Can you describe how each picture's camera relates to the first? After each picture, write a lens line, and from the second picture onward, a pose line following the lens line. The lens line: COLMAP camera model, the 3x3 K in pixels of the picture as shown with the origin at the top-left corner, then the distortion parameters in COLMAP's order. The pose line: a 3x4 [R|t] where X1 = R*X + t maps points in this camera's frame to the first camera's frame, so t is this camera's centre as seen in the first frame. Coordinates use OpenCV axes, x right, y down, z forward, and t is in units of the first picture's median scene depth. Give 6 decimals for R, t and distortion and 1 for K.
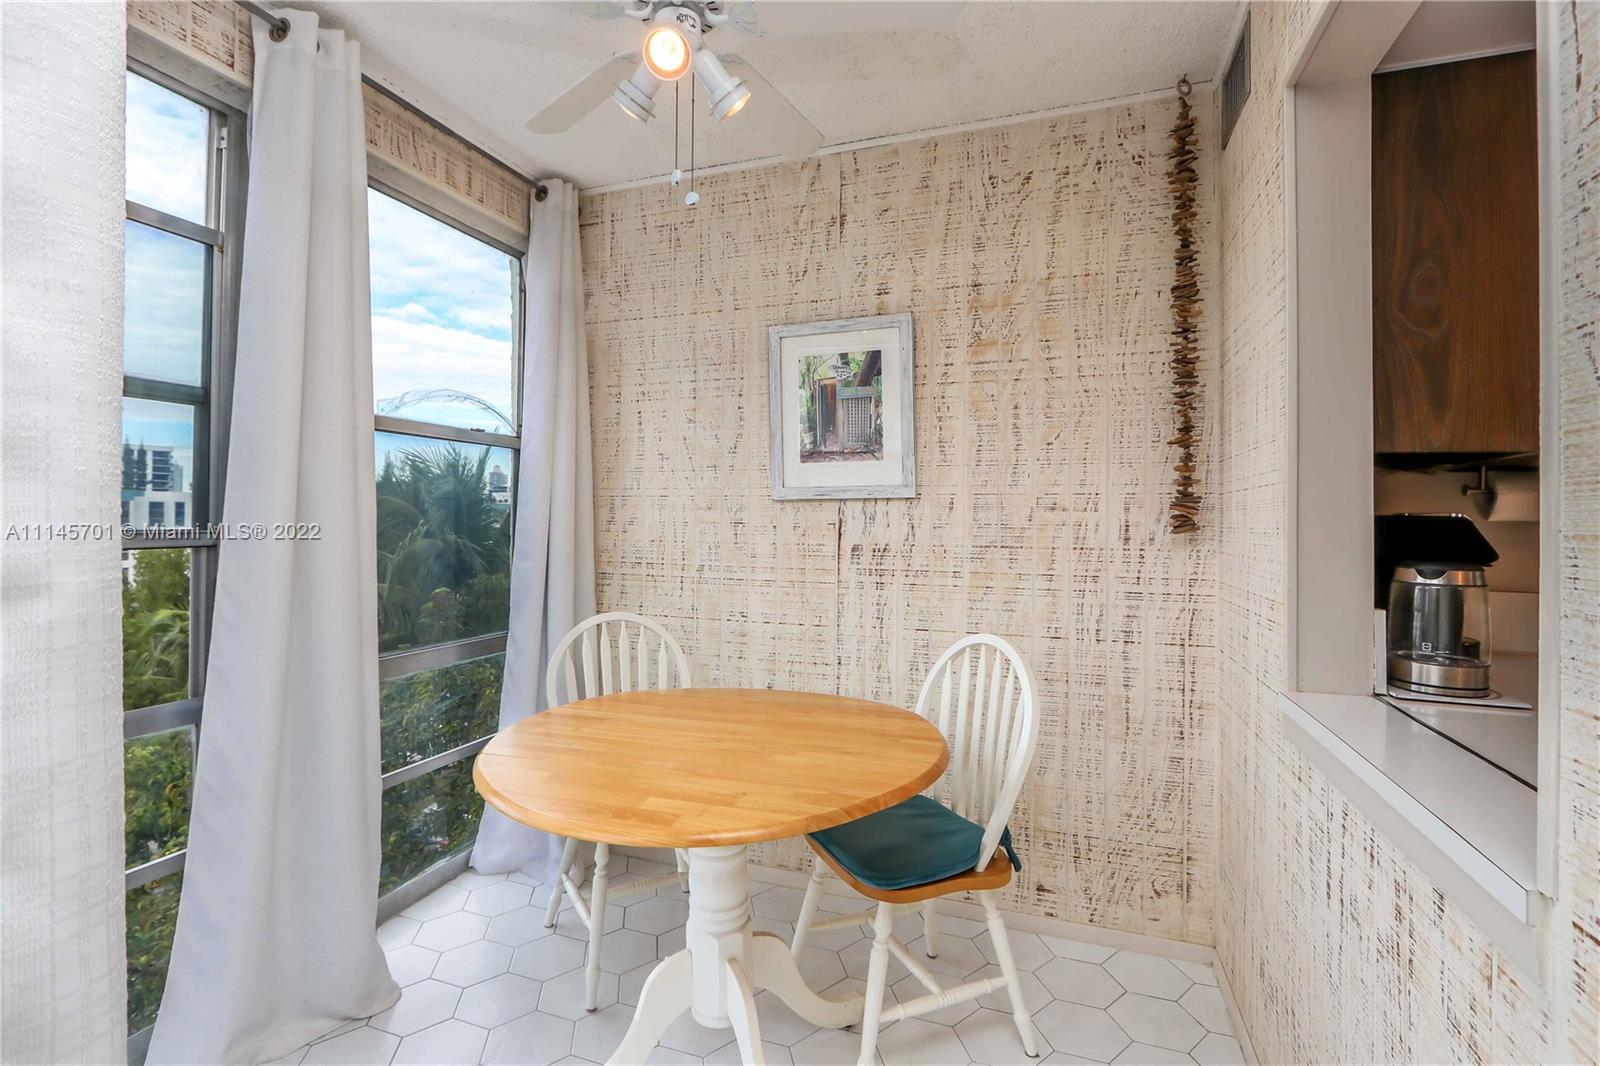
lens RADIAL K [[756.3, 0, 800.0], [0, 756.3, 523.3], [0, 0, 1]] dist [-0.021535, 0.005250]
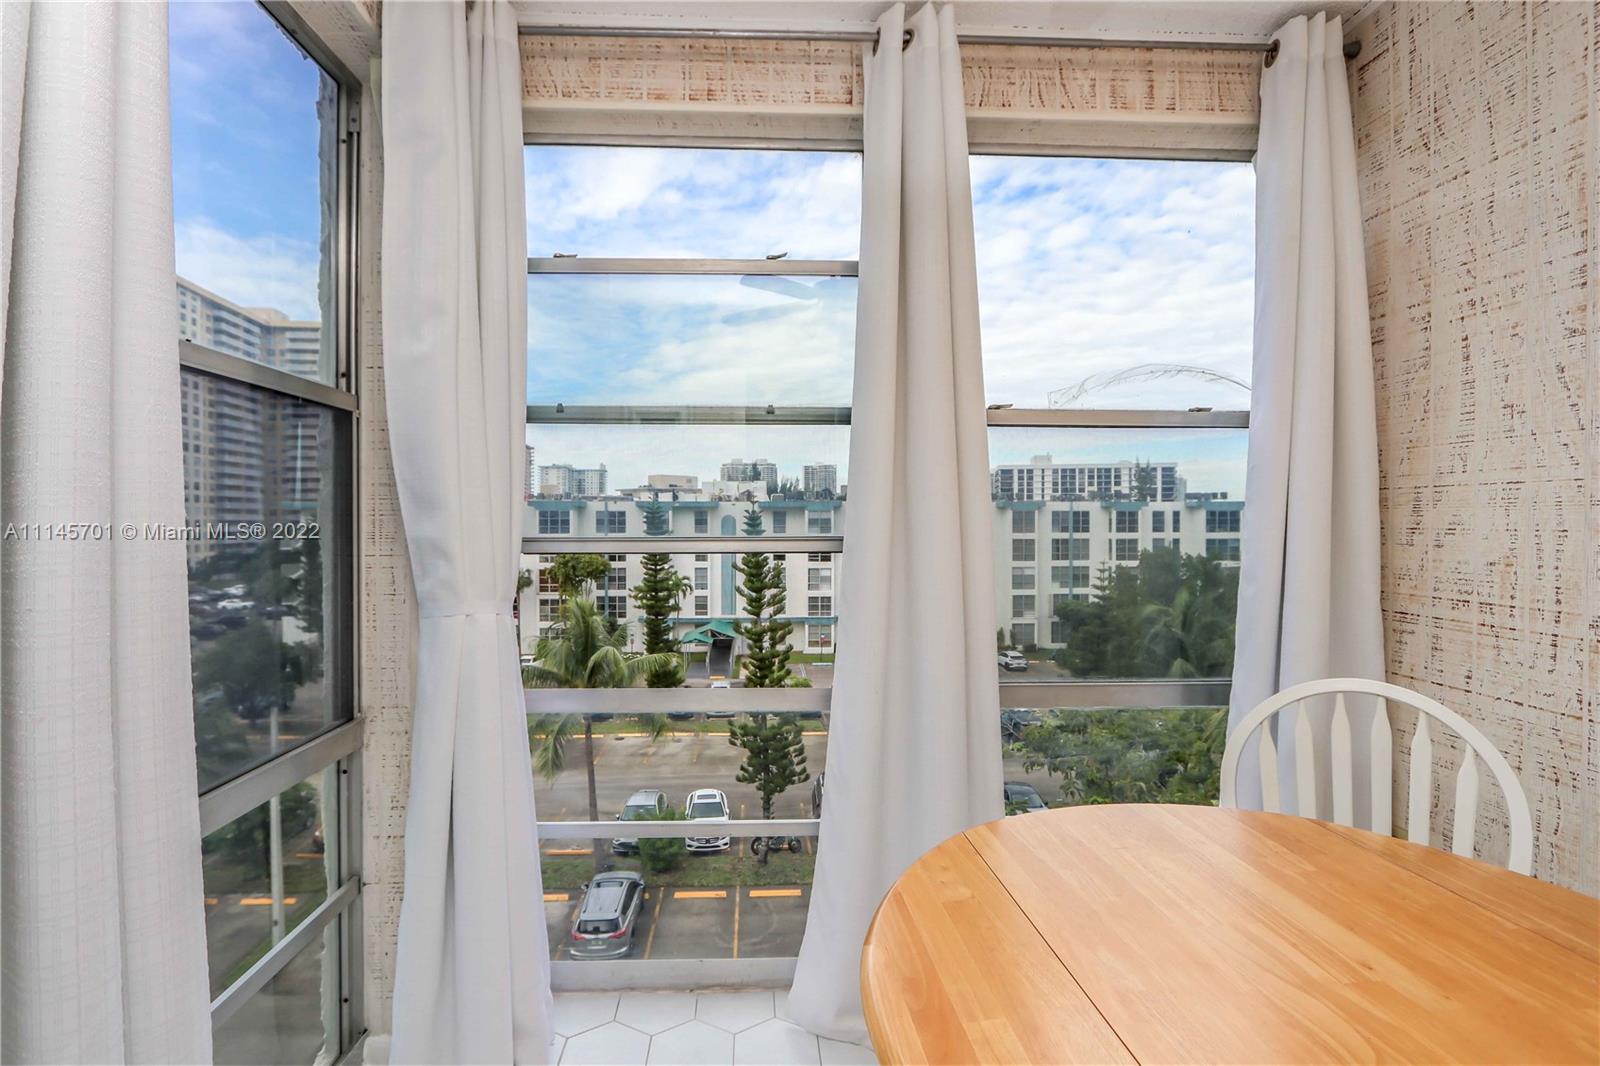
lens RADIAL K [[756.3, 0, 792.9], [0, 756.3, 532.4], [0, 0, 1]] dist [-0.021535, 0.005250]
pose [[0.363661, 0.005524, -0.931515, 0.129774], [-0.002665, 0.999984, 0.004890, -0.001281], [0.931528, 0.000704, 0.363670, 0.324093]]
